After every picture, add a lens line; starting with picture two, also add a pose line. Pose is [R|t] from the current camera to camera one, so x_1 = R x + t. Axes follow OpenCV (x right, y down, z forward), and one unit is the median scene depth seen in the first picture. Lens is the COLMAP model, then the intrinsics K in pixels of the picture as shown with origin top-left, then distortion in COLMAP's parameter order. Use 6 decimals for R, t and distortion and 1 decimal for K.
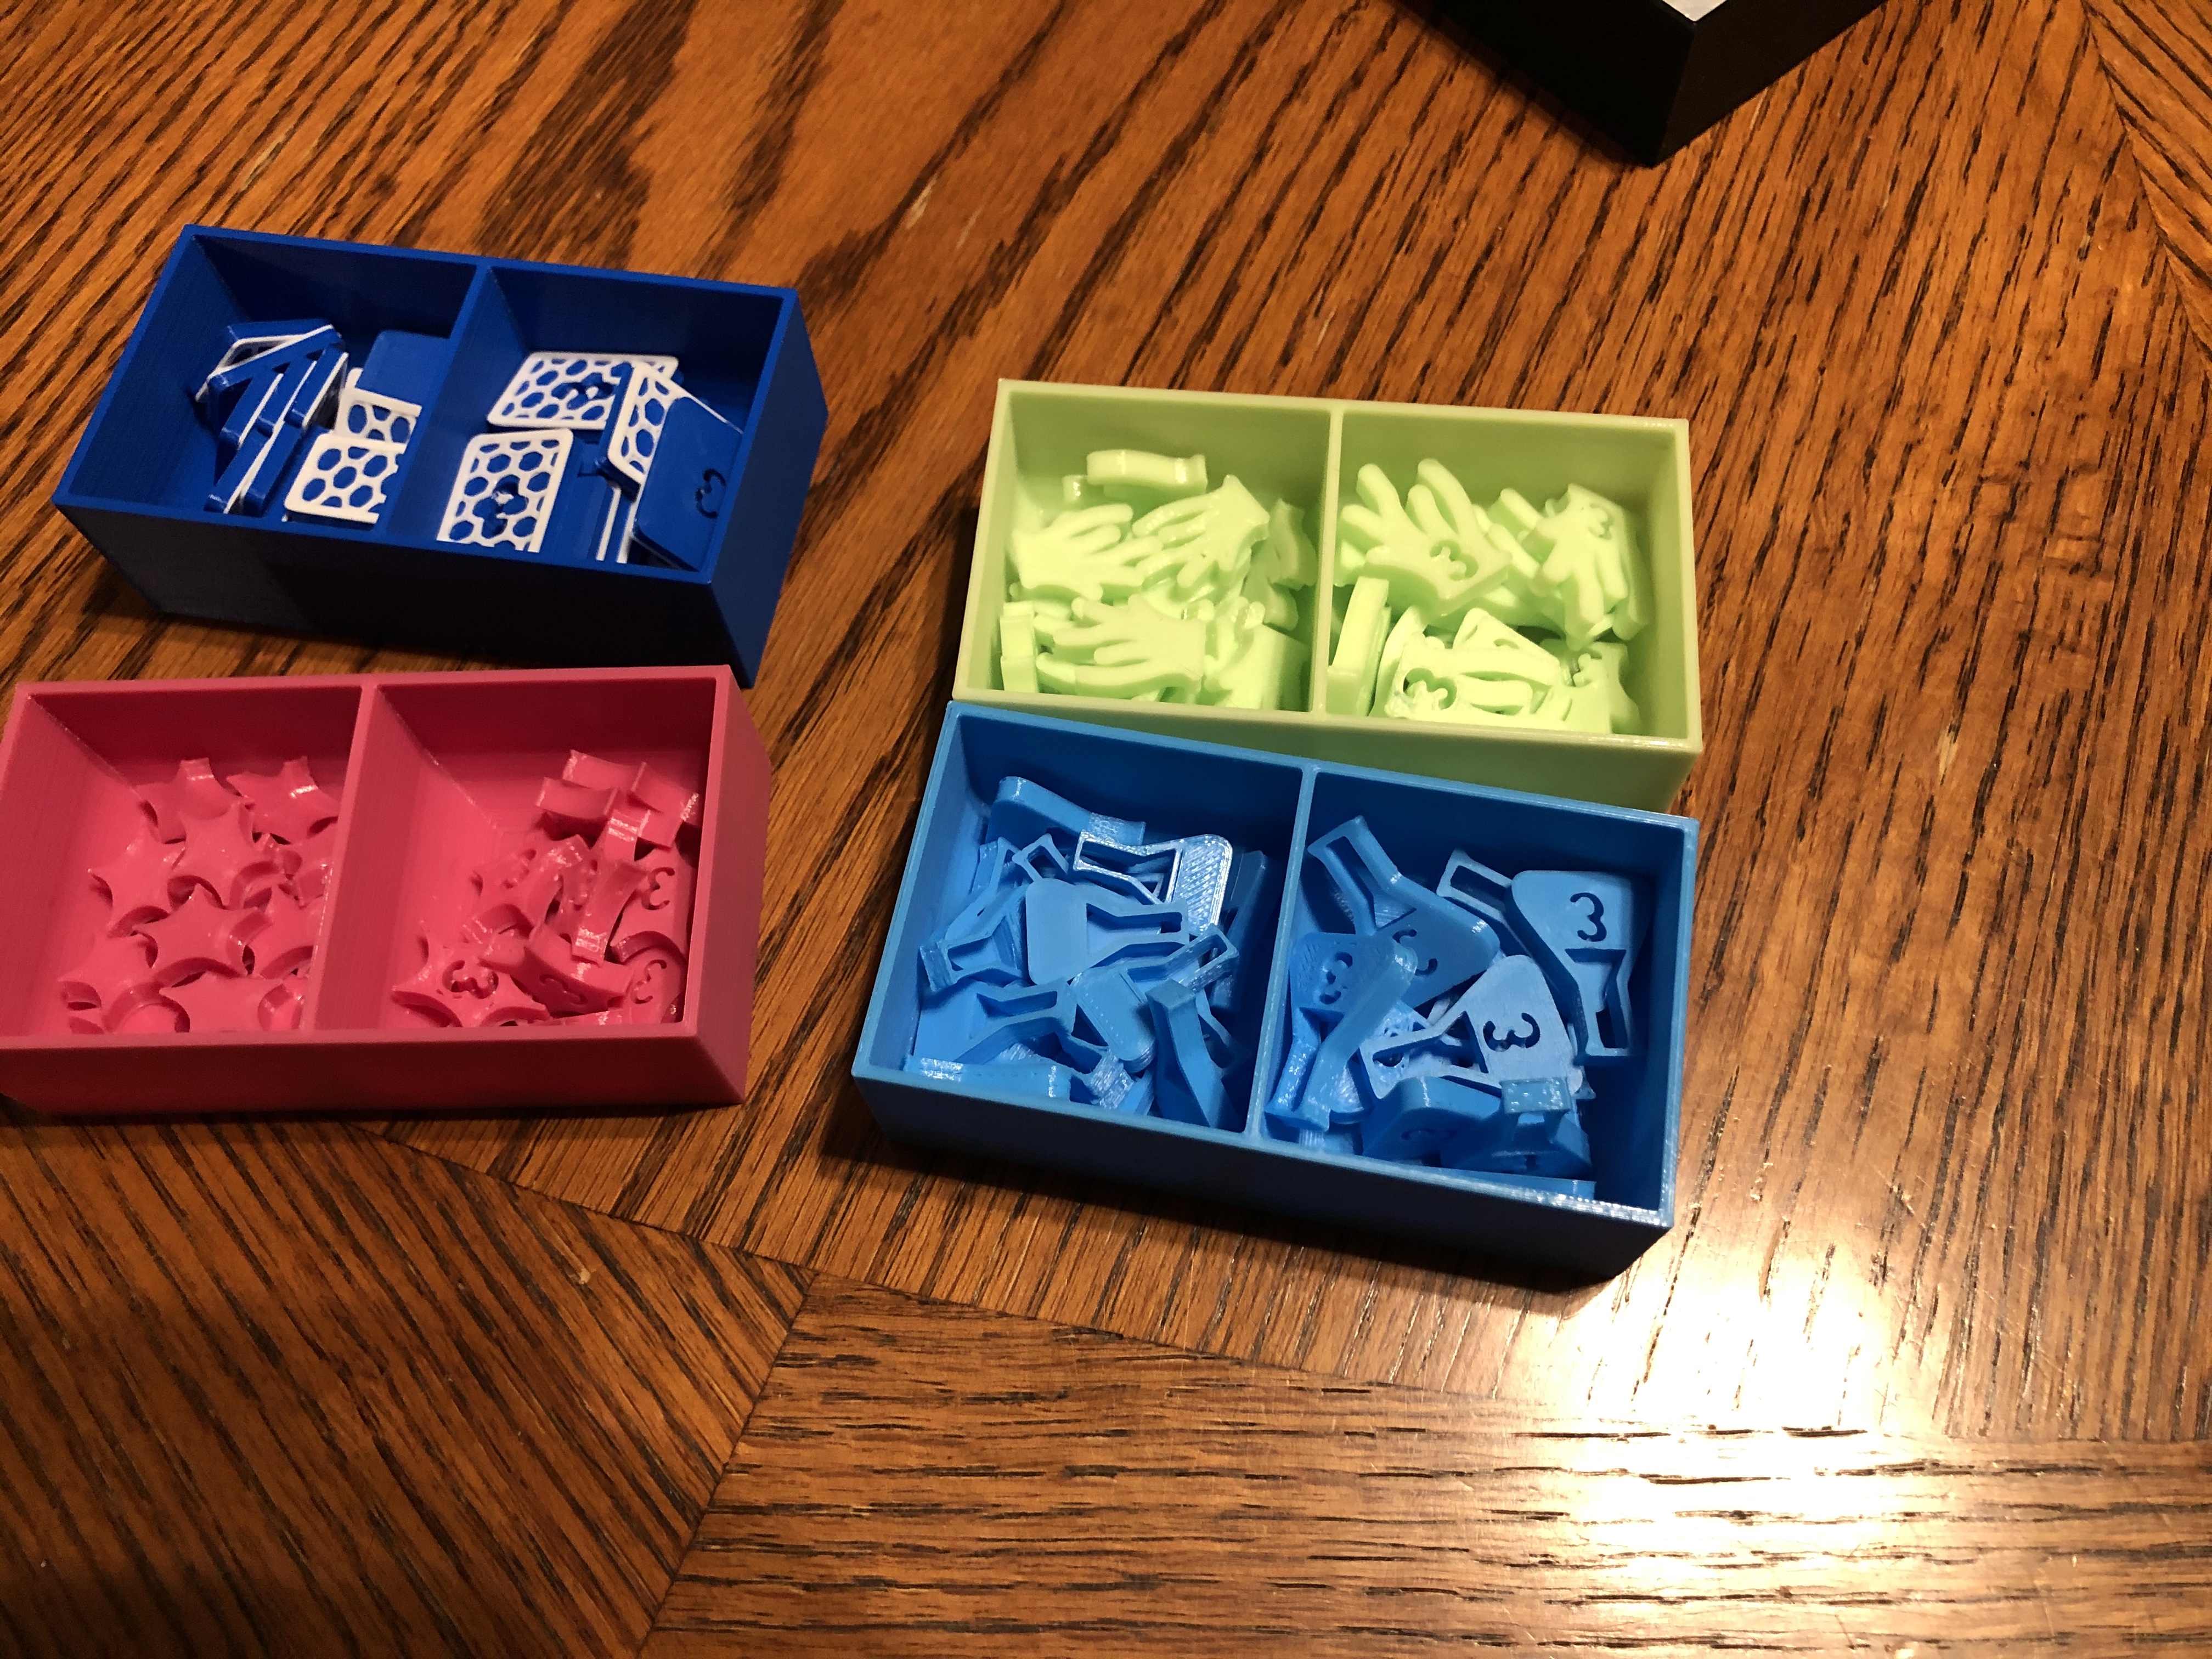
lens RADIAL K [[1766.2, 0, 1078.1], [0, 1766.2, 804.4], [0, 0, 1]] dist [0.003799, 0.009110]
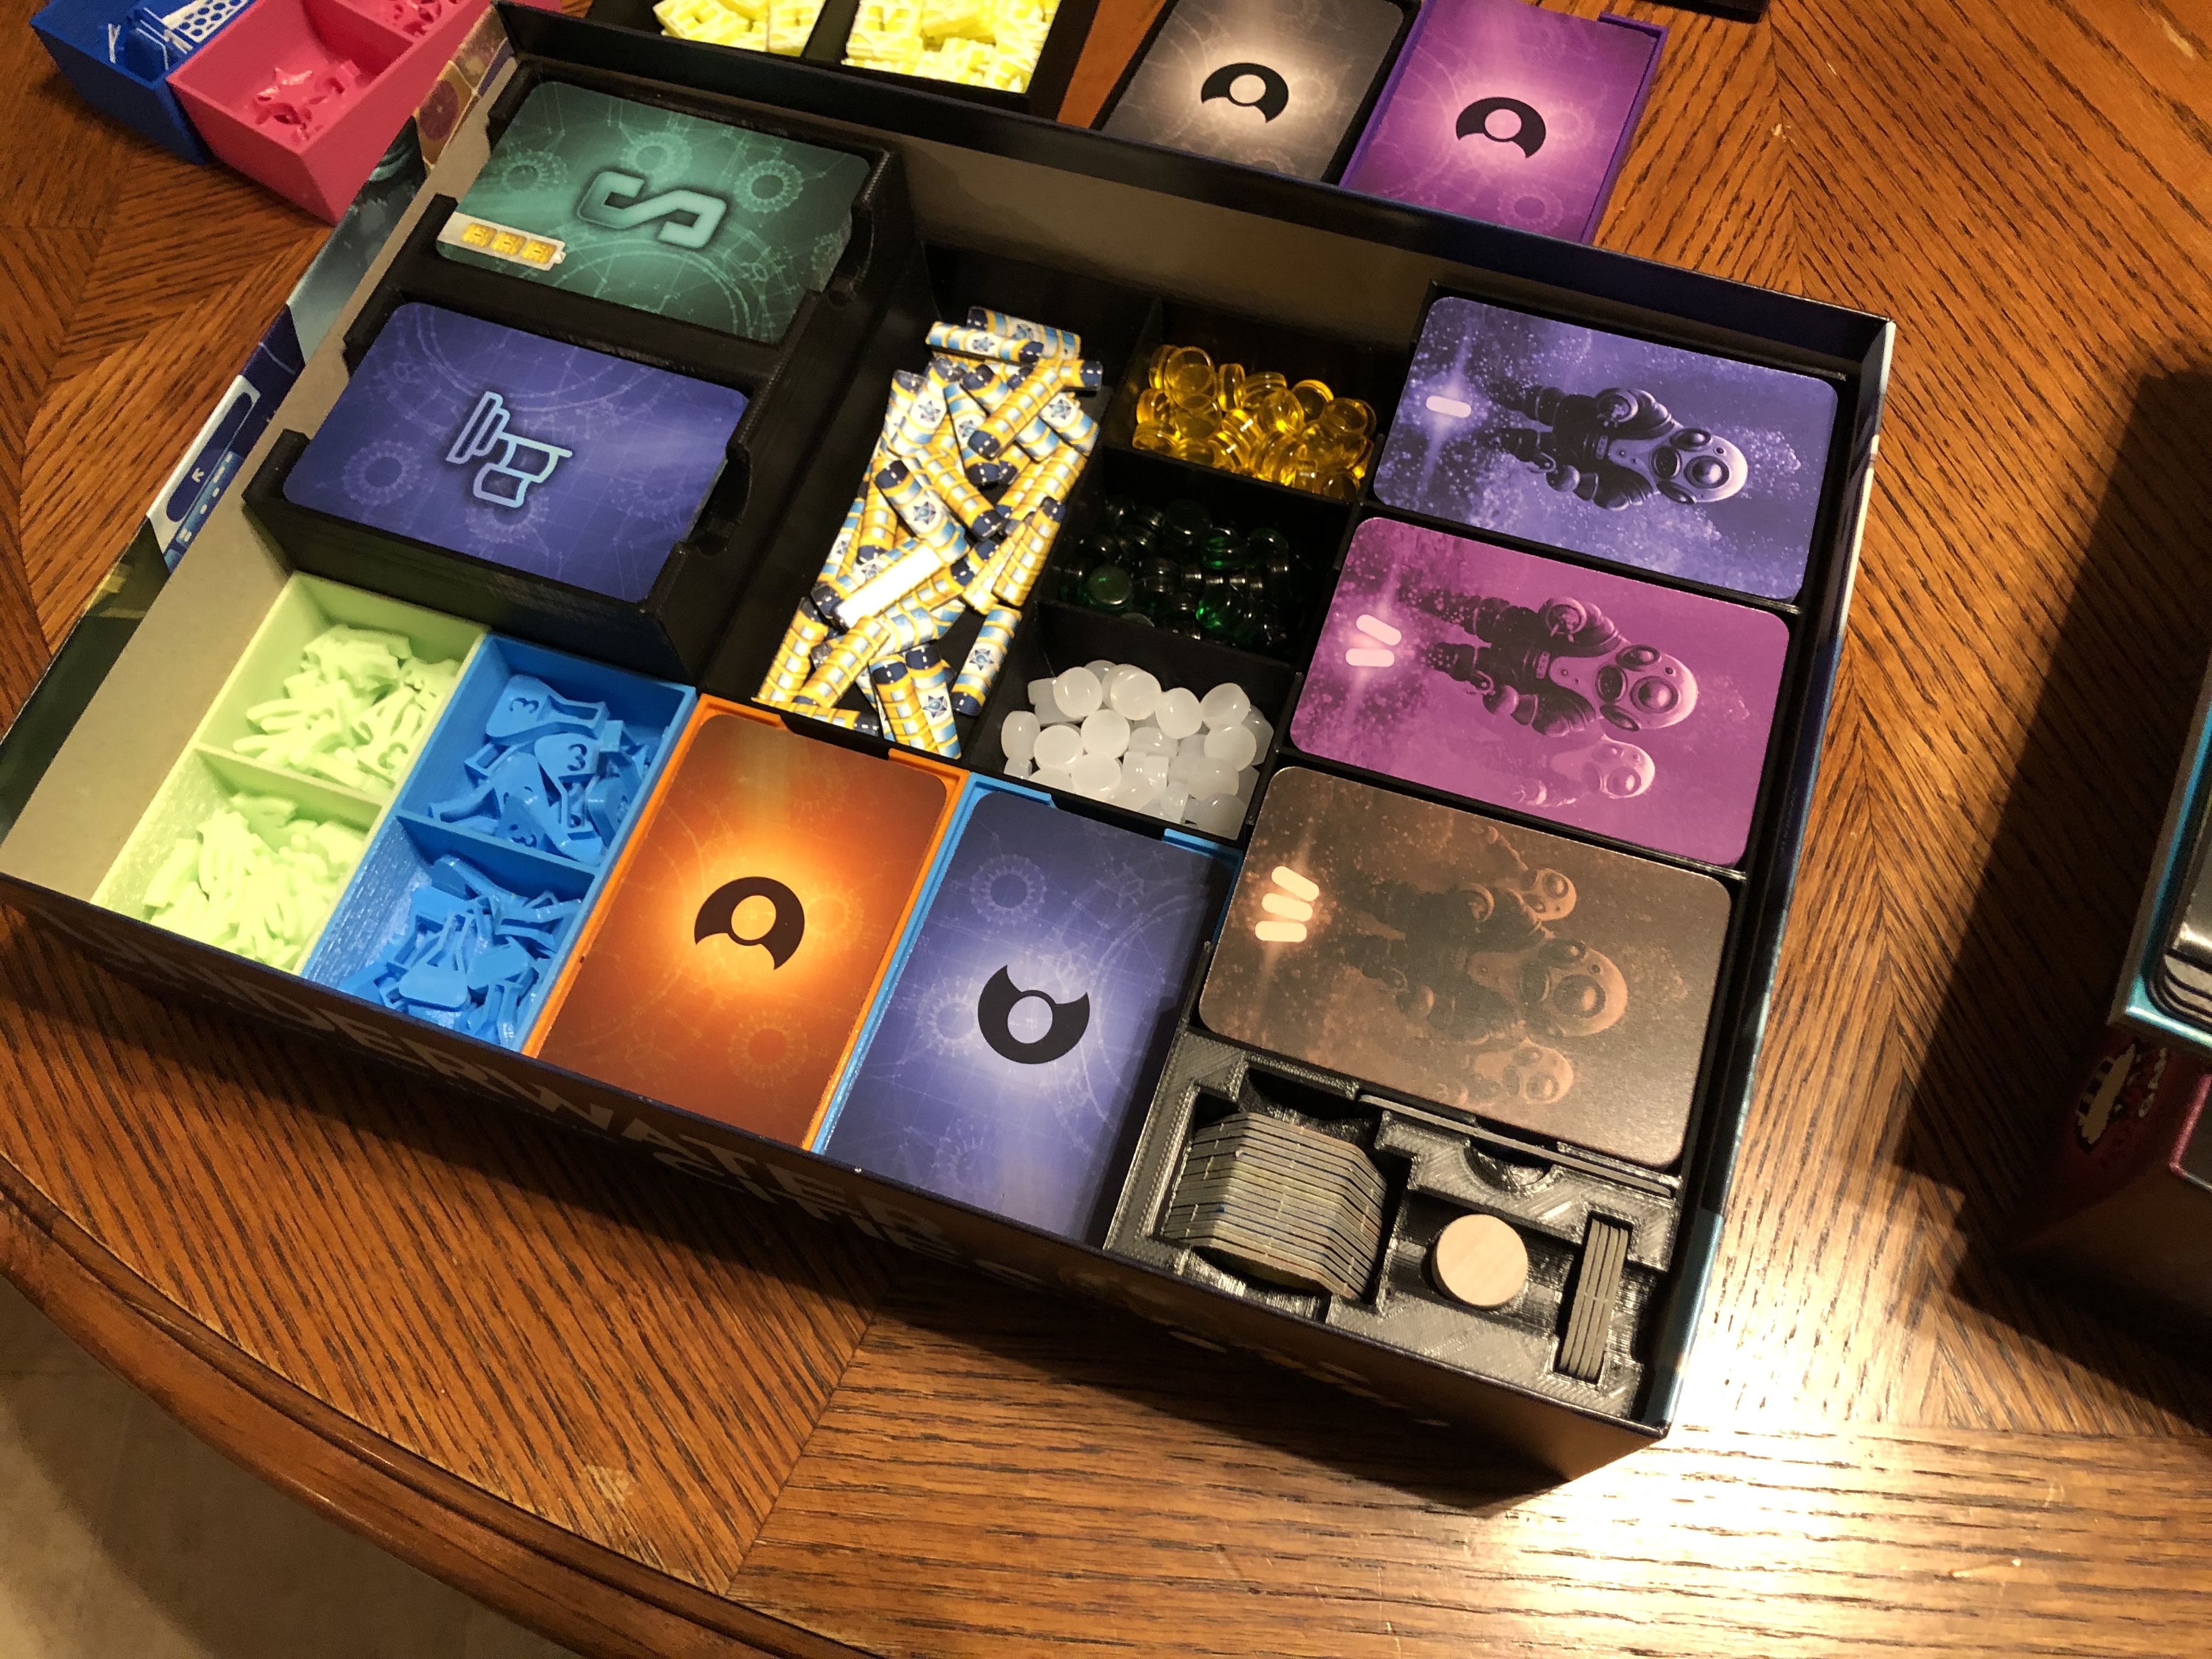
lens RADIAL K [[1766.2, 0, 1082.0], [0, 1766.2, 797.8], [0, 0, 1]] dist [0.003799, 0.009110]
pose [[0.997461, 0.064117, -0.031001, 0.034847], [-0.063990, 0.997938, 0.005077, -0.165565], [0.031262, -0.003080, 0.999506, -0.602530]]
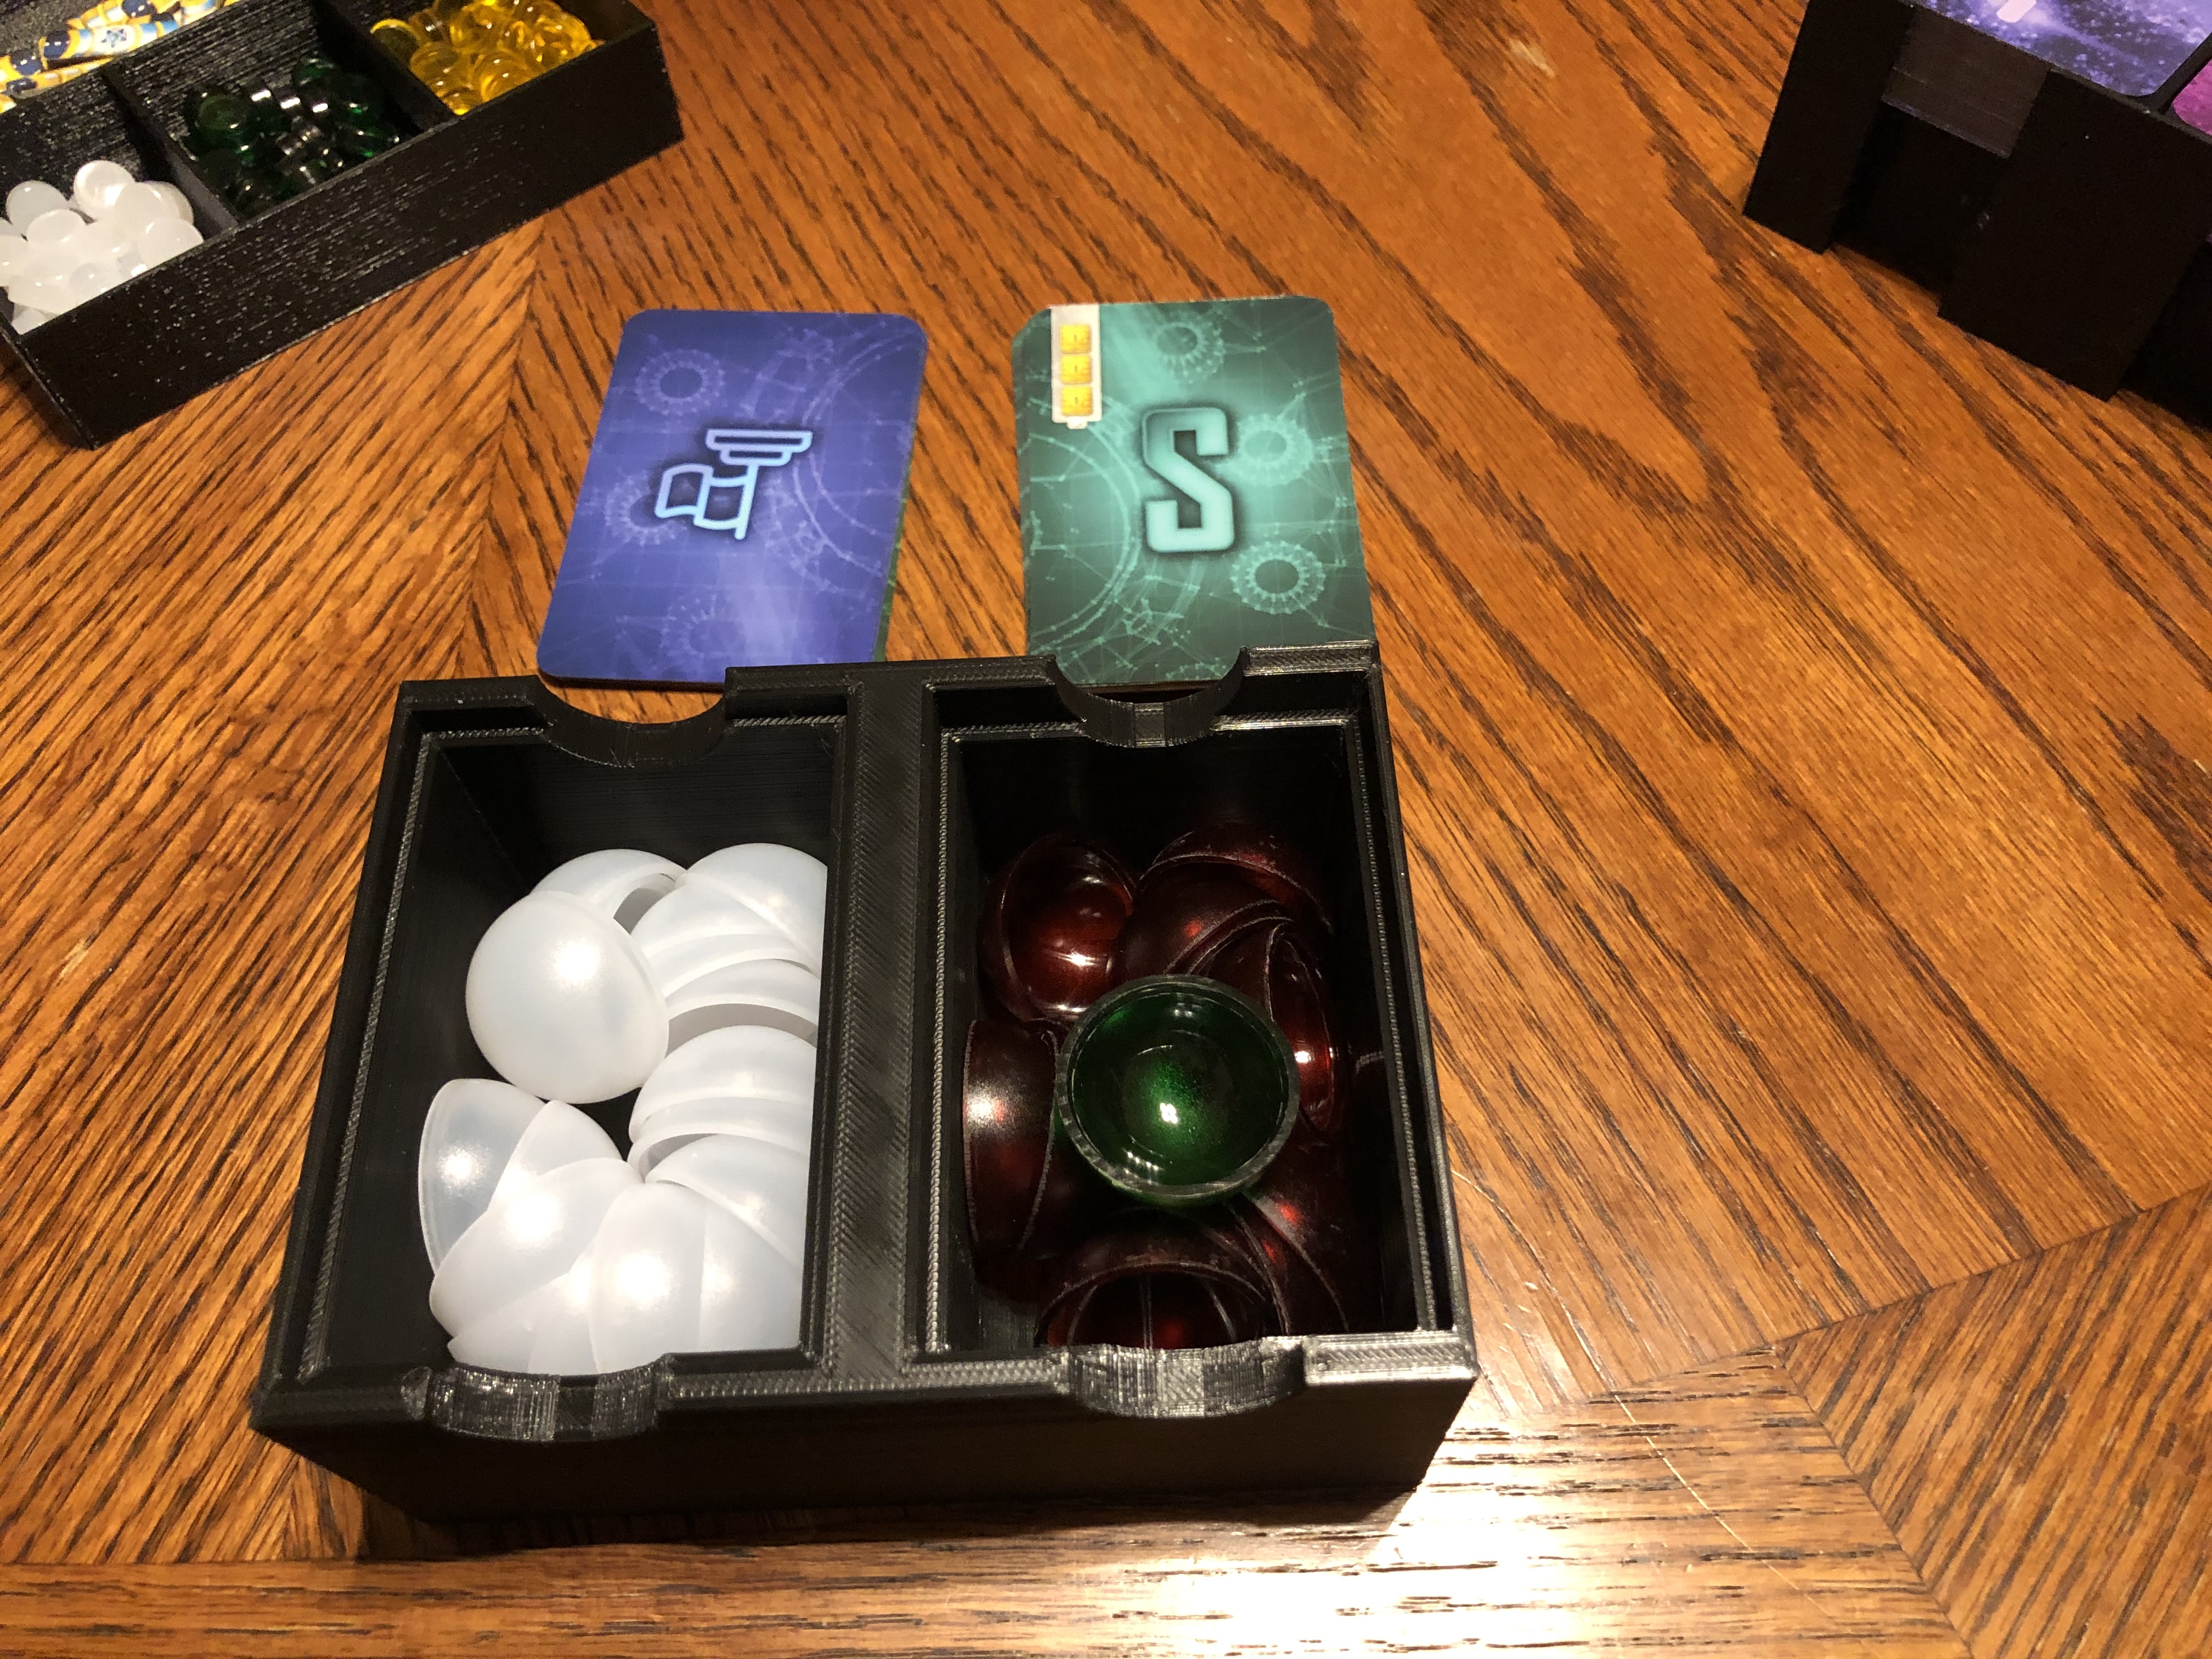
lens RADIAL K [[1766.2, 0, 1109.7], [0, 1766.2, 811.2], [0, 0, 1]] dist [0.003799, 0.009110]
pose [[0.999744, -0.007800, 0.021244, 1.202359], [0.009939, 0.994685, -0.102488, -0.000648], [-0.020332, 0.102673, 0.994507, -0.174593]]
